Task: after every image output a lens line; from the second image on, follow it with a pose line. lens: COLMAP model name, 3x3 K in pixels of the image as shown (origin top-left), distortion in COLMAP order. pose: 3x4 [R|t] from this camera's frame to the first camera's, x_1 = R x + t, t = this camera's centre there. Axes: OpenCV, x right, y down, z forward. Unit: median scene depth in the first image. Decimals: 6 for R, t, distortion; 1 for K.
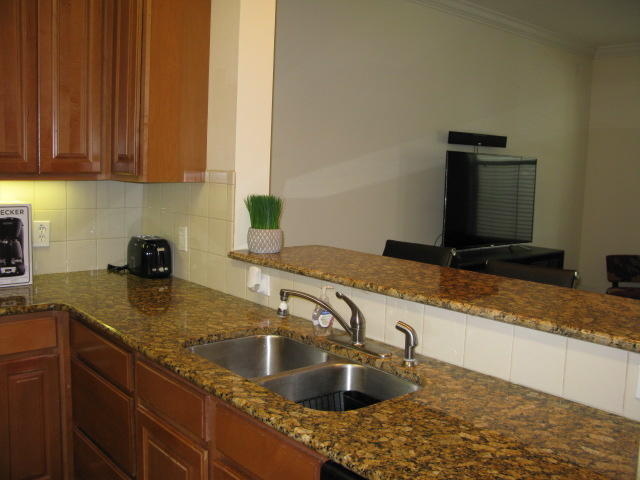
lens RADIAL K [[648.0, 0, 320.0], [0, 648.0, 240.0], [0, 0, 1]] dist [-0.213059, 0.268856]
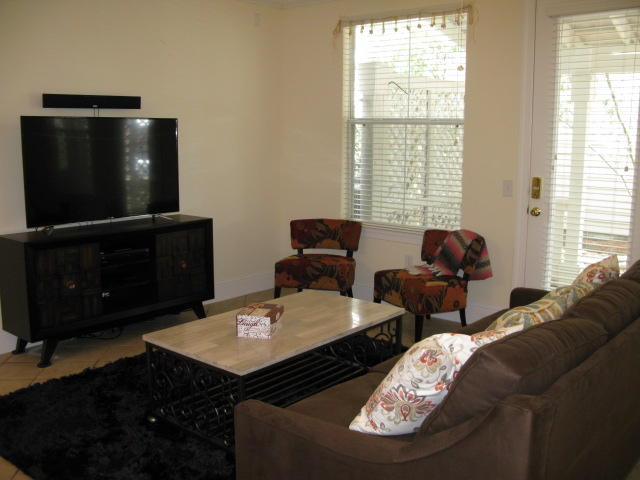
lens RADIAL K [[648.0, 0, 320.0], [0, 648.0, 240.0], [0, 0, 1]] dist [-0.213059, 0.268856]
pose [[0.986631, -0.054891, 0.153451, 0.411463], [0.047362, 0.997508, 0.052299, 0.006166], [-0.155939, -0.044332, 0.986771, 0.063890]]
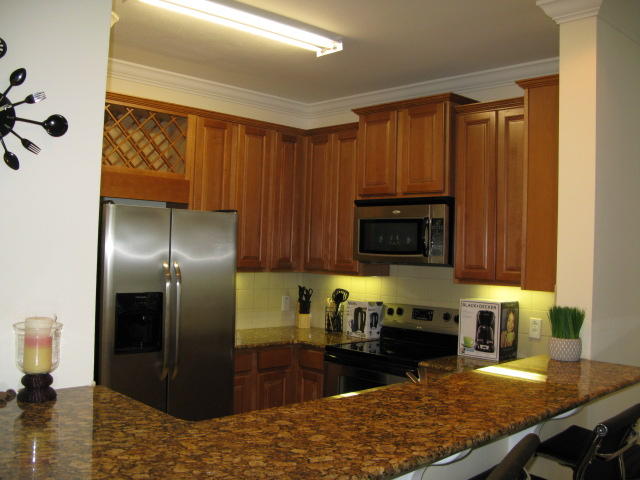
lens RADIAL K [[649.2, 0, 322.4], [0, 649.2, 242.1], [0, 0, 1]] dist [-0.212814, 0.272685]
pose [[0.063453, -0.043157, -0.997051, 0.467932], [-0.146386, 0.987856, -0.052076, -0.029281], [0.987190, 0.149258, 0.056365, 0.259348]]
